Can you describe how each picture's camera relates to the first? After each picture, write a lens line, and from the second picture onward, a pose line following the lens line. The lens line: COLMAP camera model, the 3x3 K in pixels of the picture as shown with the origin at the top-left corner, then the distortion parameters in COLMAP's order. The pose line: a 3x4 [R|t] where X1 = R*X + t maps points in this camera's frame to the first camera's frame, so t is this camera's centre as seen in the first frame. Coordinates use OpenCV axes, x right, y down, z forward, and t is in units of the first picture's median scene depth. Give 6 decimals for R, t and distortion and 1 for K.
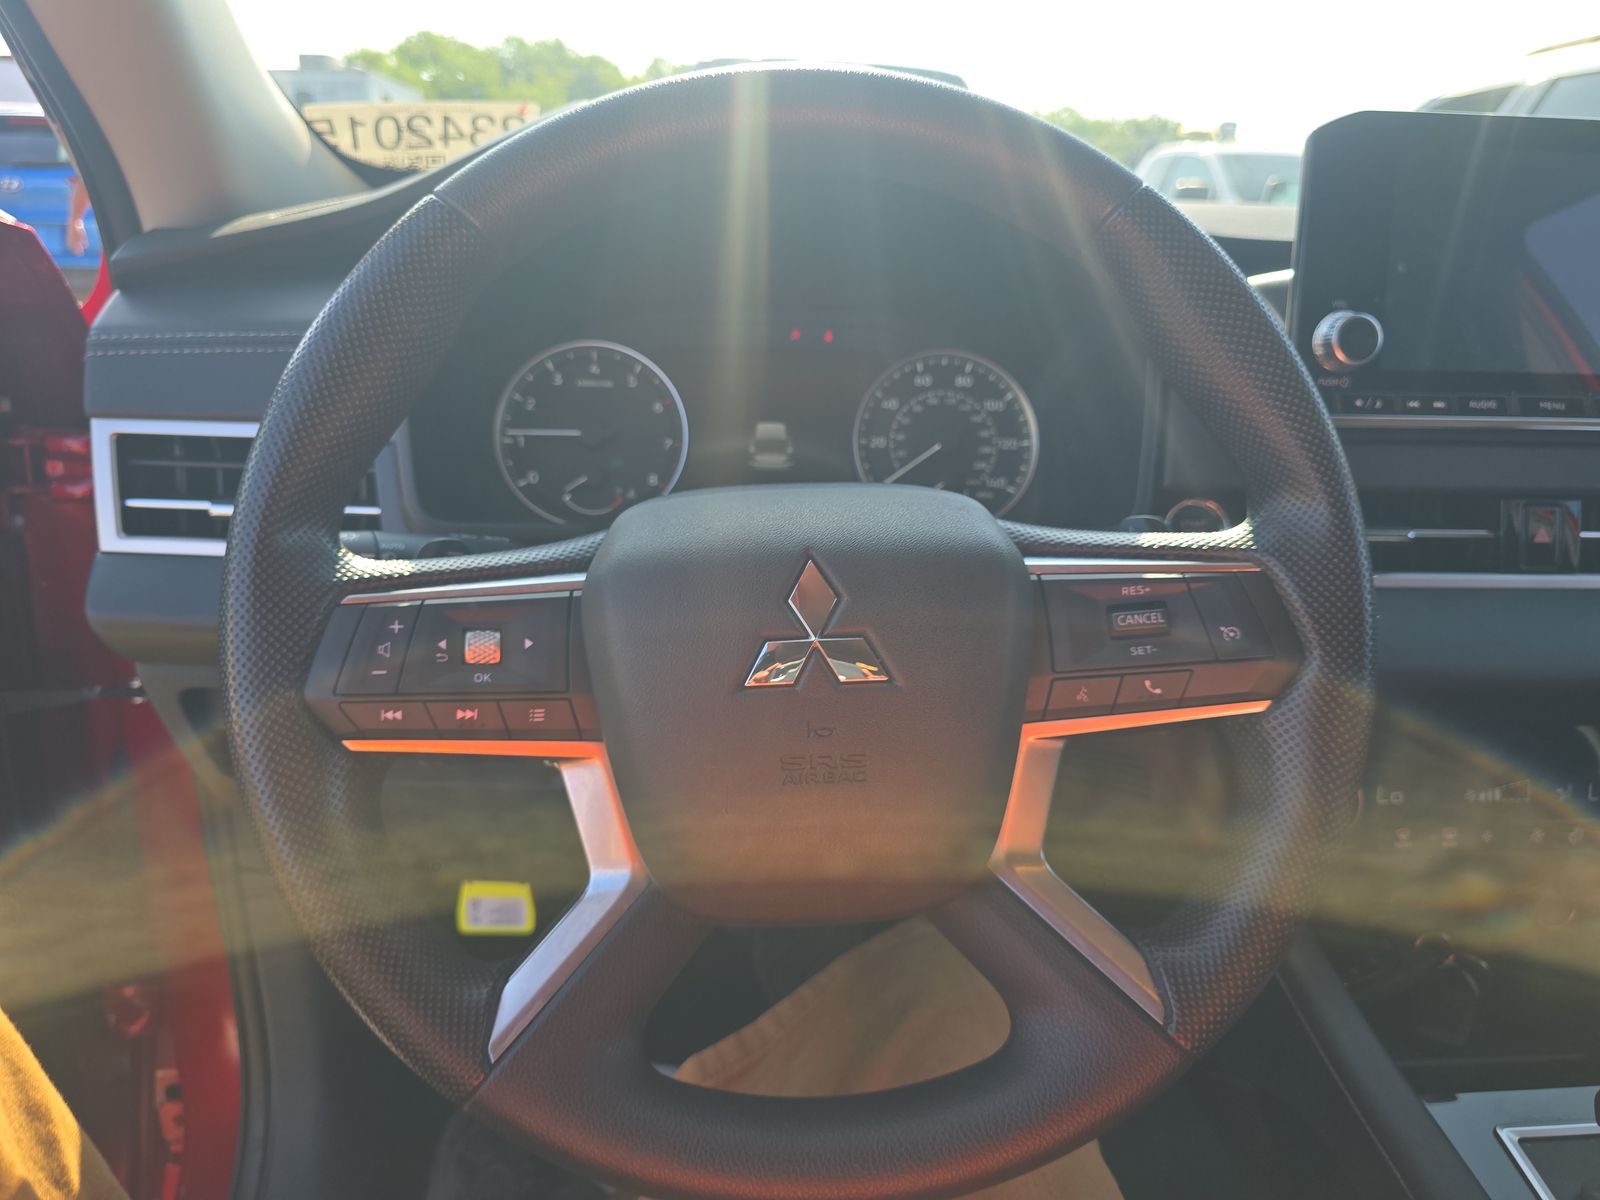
lens RADIAL K [[1099.5, 0, 798.2], [0, 1099.5, 610.1], [0, 0, 1]] dist [0.020508, -0.007133]
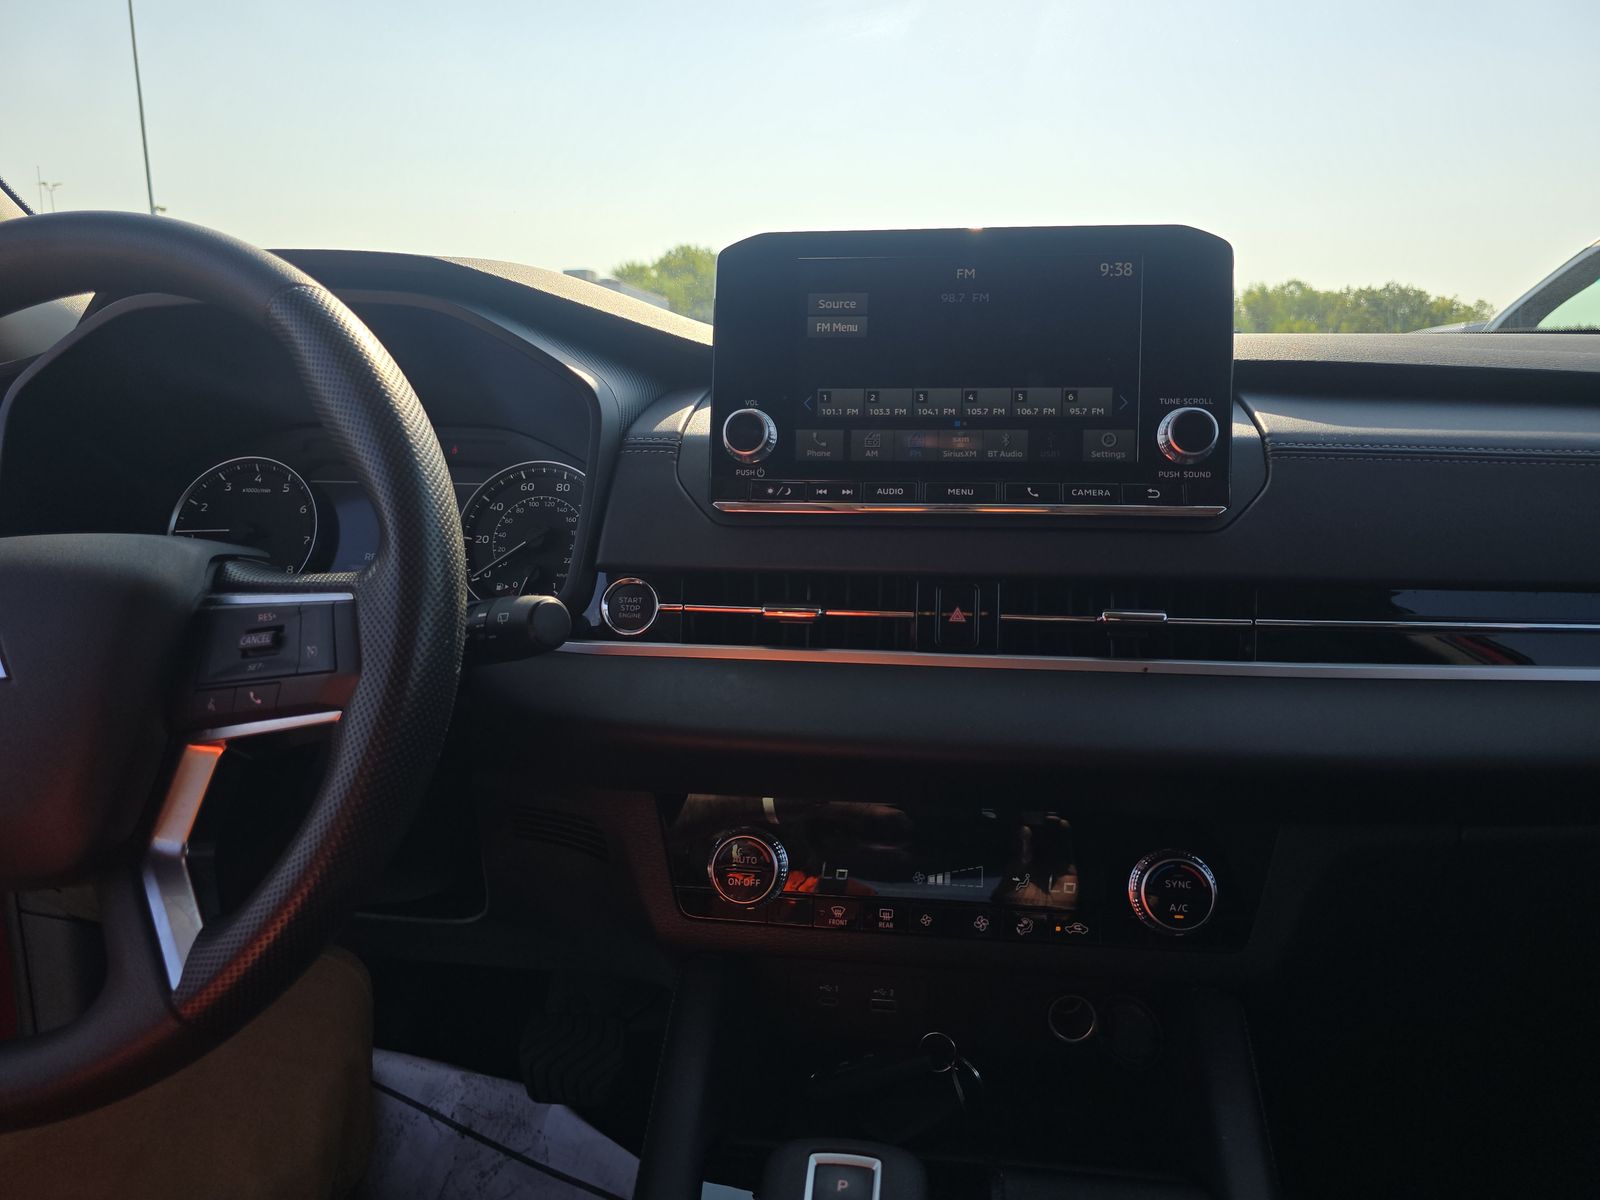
lens RADIAL K [[1099.5, 0, 804.1], [0, 1099.5, 593.7], [0, 0, 1]] dist [0.020508, -0.007133]
pose [[0.979784, 0.008654, -0.199869, 0.632967], [-0.041541, 0.986089, -0.160946, 0.070854], [0.195696, 0.165996, 0.966514, -0.015435]]
